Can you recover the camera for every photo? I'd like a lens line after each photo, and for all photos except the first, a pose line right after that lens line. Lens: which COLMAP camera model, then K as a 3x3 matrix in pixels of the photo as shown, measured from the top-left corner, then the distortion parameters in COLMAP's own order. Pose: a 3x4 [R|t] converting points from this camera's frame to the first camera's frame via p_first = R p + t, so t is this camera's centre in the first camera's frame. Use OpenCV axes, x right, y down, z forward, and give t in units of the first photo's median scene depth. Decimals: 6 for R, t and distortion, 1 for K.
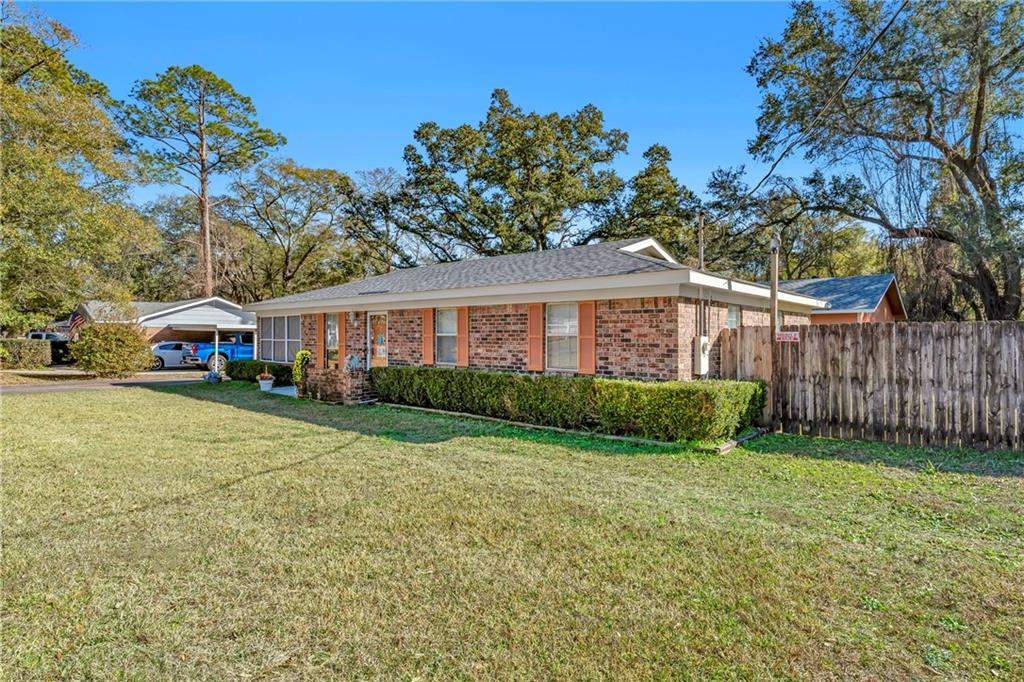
lens RADIAL K [[531.7, 0, 520.8], [0, 531.7, 330.9], [0, 0, 1]] dist [0.000799, 0.000475]
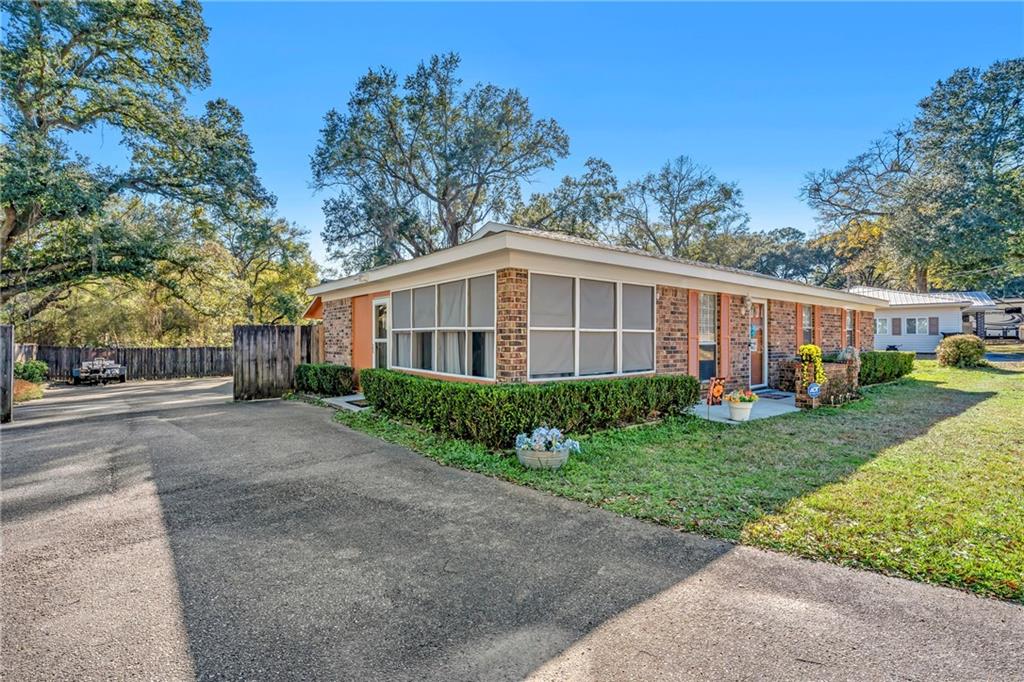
lens RADIAL K [[461.8, 0, 516.1], [0, 461.8, 336.7], [0, 0, 1]] dist [0.001269, -0.001781]
pose [[0.191207, -0.001799, 0.981548, -1.362361], [-0.015071, 0.999875, 0.004768, 0.034741], [-0.981434, -0.015705, 0.191156, 1.554149]]
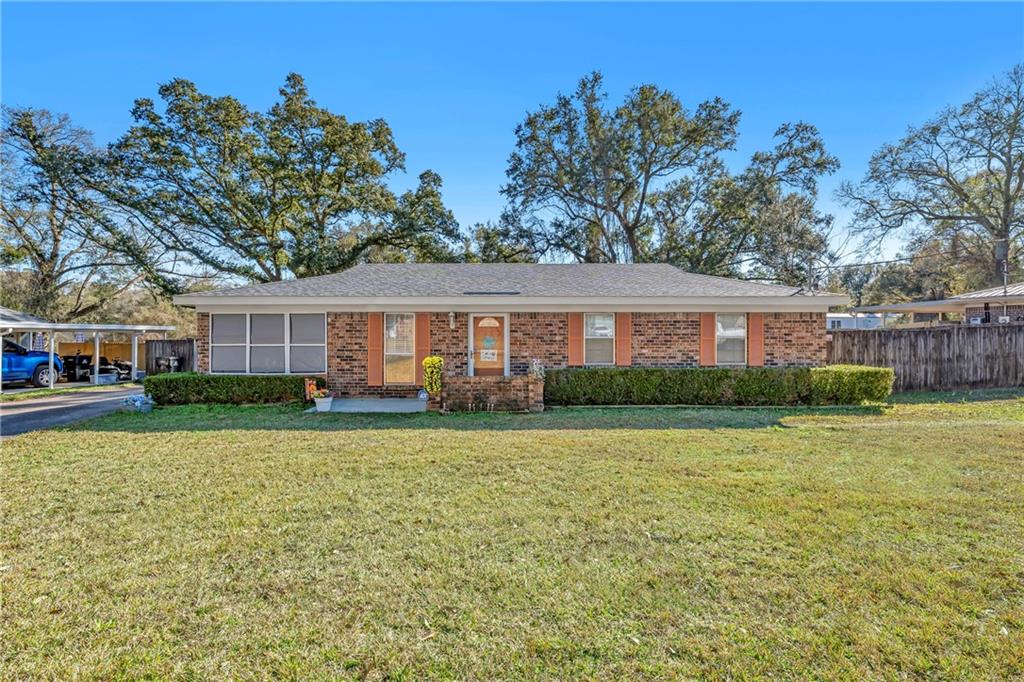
lens RADIAL K [[461.8, 0, 514.1], [0, 461.8, 335.9], [0, 0, 1]] dist [0.001269, -0.001781]
pose [[0.758317, -0.004102, 0.651873, -0.963699], [-0.003371, 0.999942, 0.010214, -0.005469], [-0.651877, -0.009943, 0.758260, 0.431663]]
